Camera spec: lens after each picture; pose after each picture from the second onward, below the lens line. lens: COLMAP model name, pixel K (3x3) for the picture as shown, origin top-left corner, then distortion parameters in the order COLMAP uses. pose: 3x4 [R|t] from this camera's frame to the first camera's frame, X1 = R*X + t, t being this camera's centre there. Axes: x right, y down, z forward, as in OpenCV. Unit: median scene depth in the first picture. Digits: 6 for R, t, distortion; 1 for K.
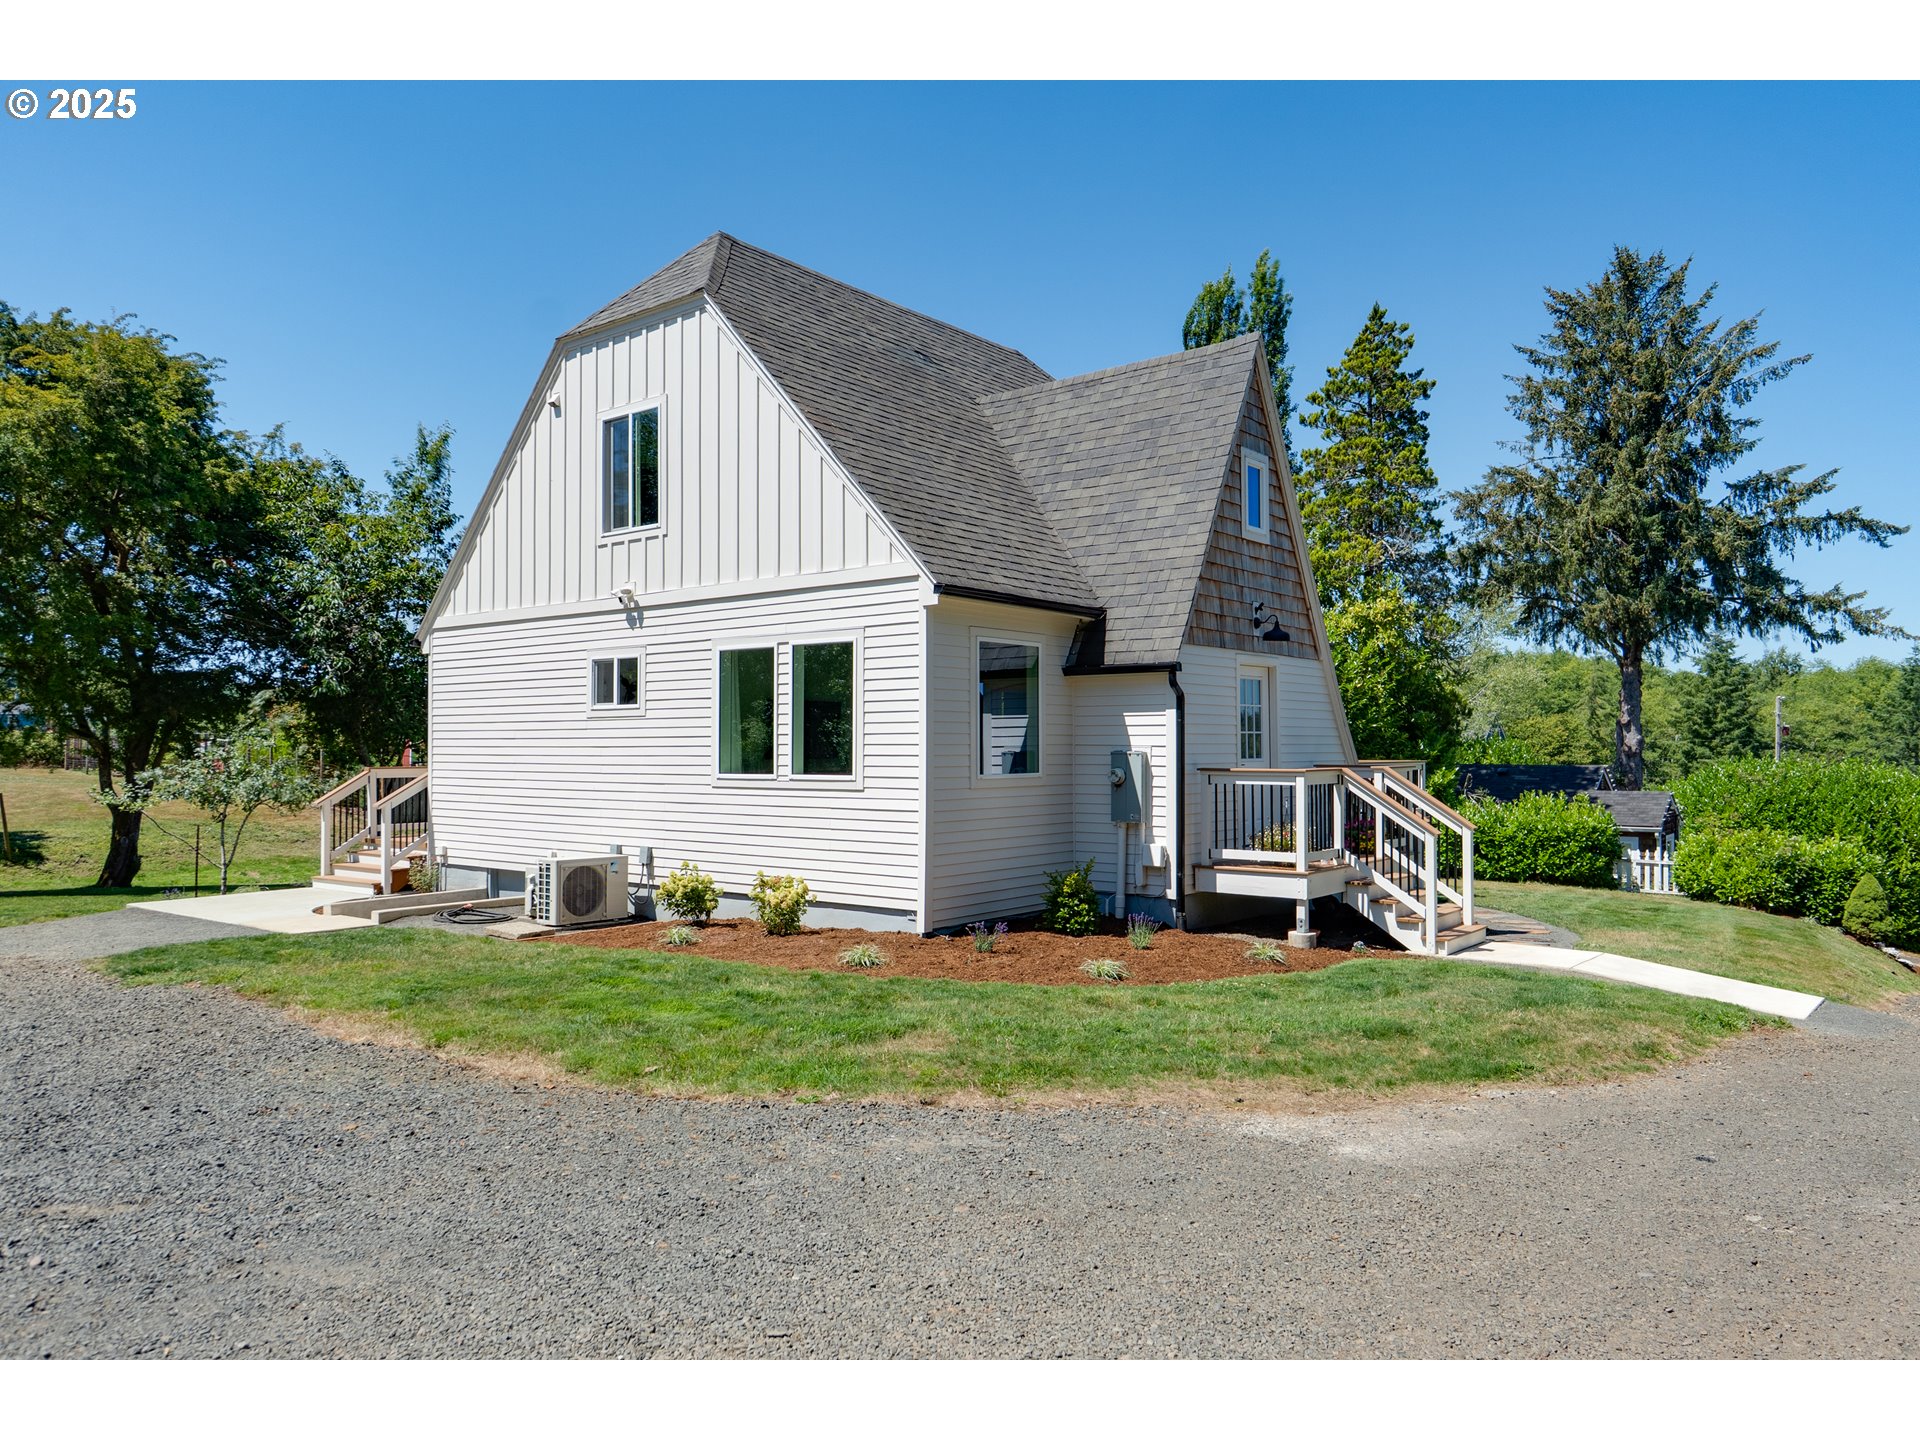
lens RADIAL K [[1324.2, 0, 960.0], [0, 1324.2, 720.0], [0, 0, 1]] dist [0.013503, 0.003153]
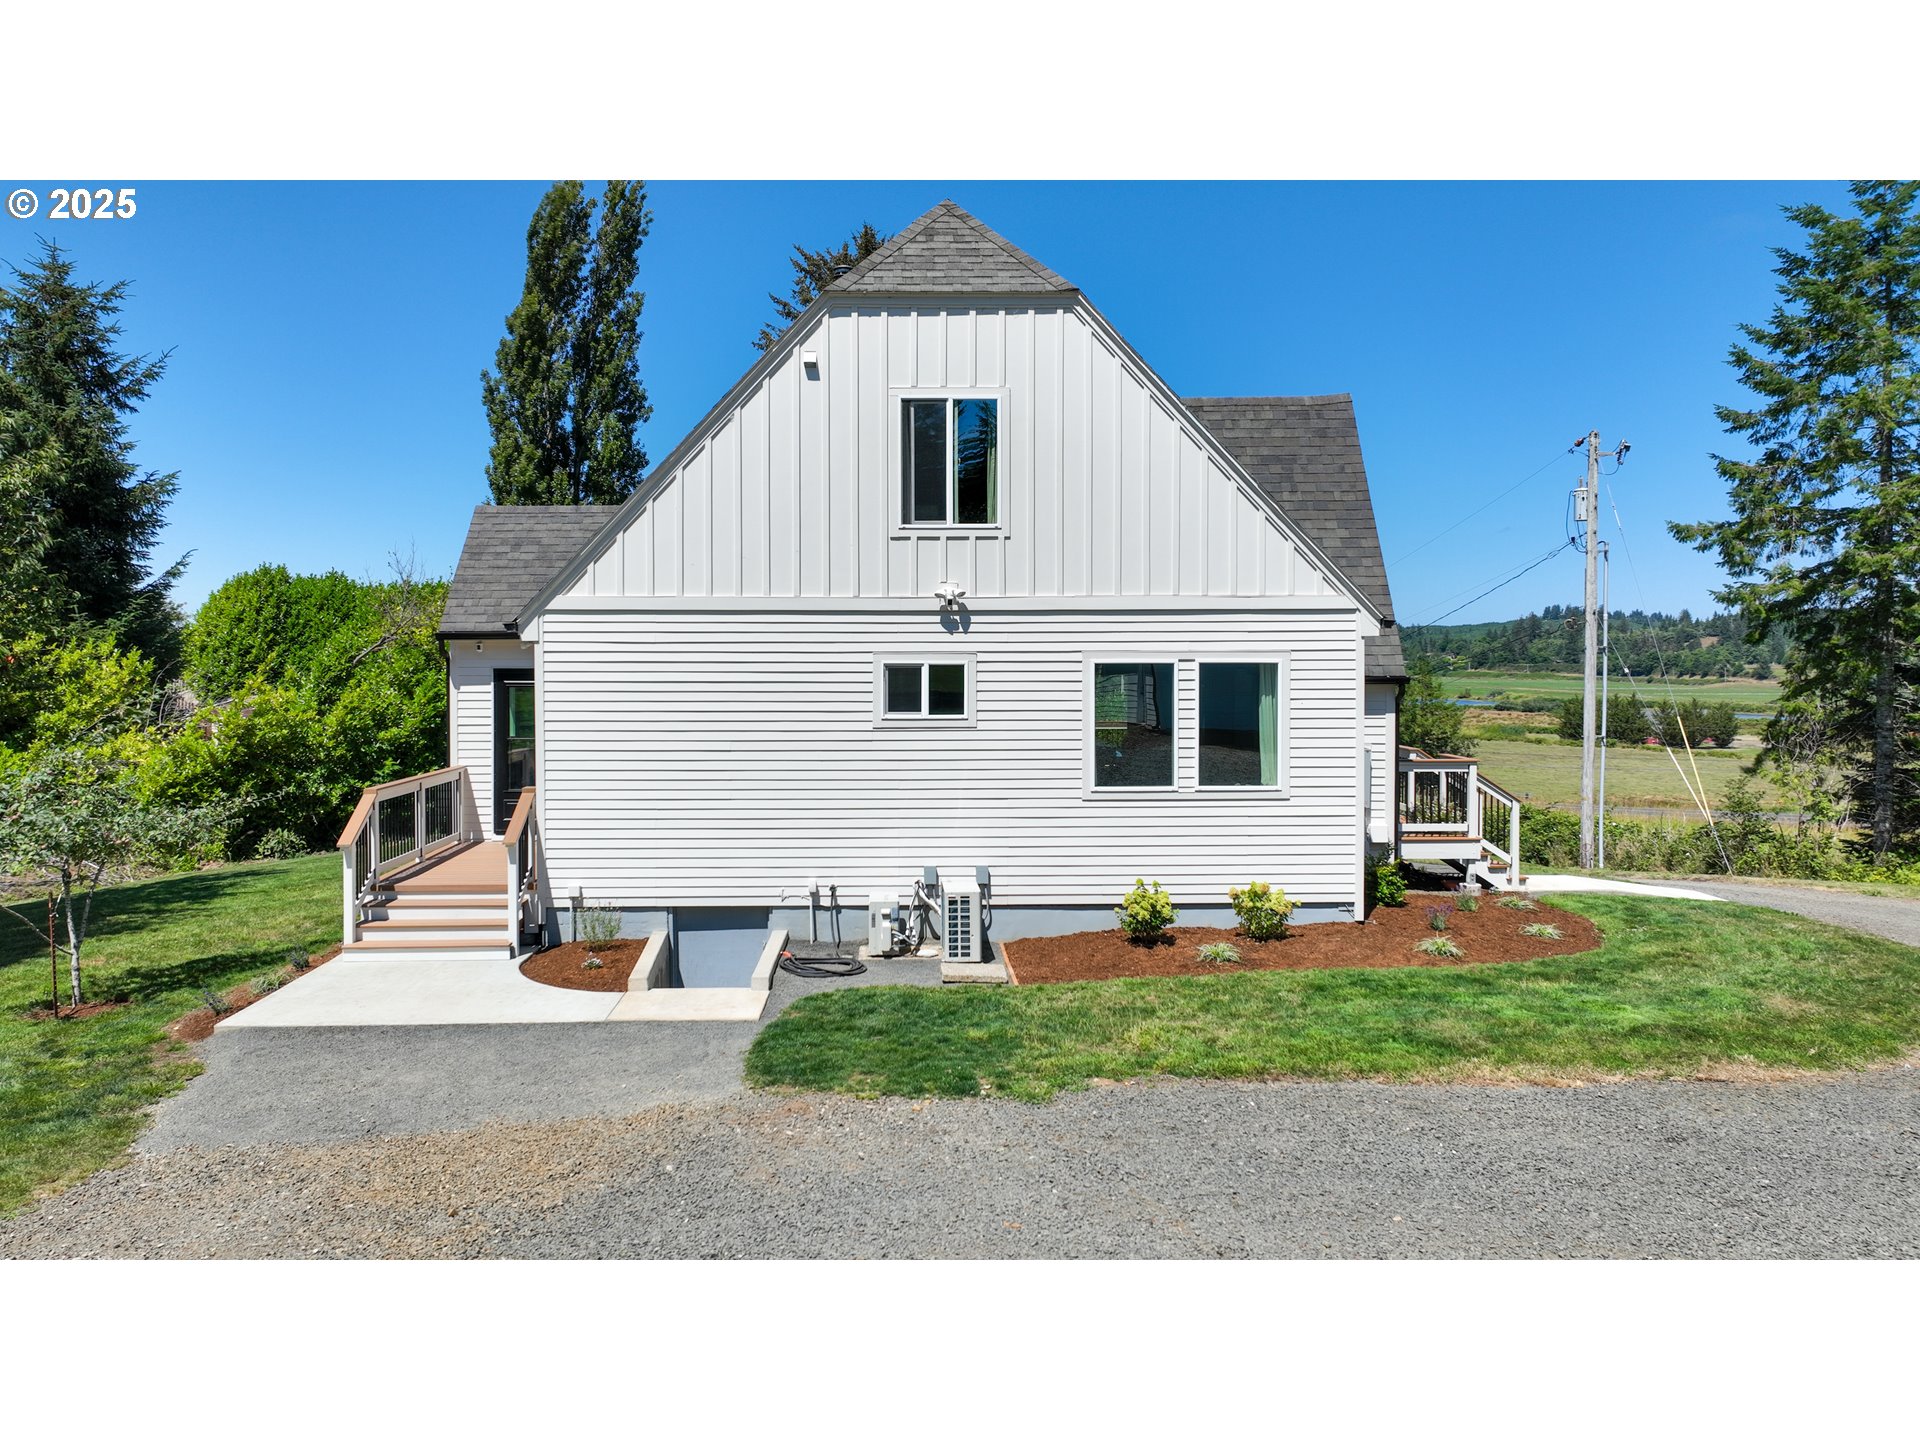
lens RADIAL K [[1400.1, 0, 956.0], [0, 1400.1, 692.8], [0, 0, 1]] dist [0.006185, 0.001044]
pose [[0.756007, -0.016013, 0.654368, -0.927560], [-0.013414, 0.999112, 0.039947, -0.069286], [-0.654427, -0.038978, 0.755120, 0.269208]]
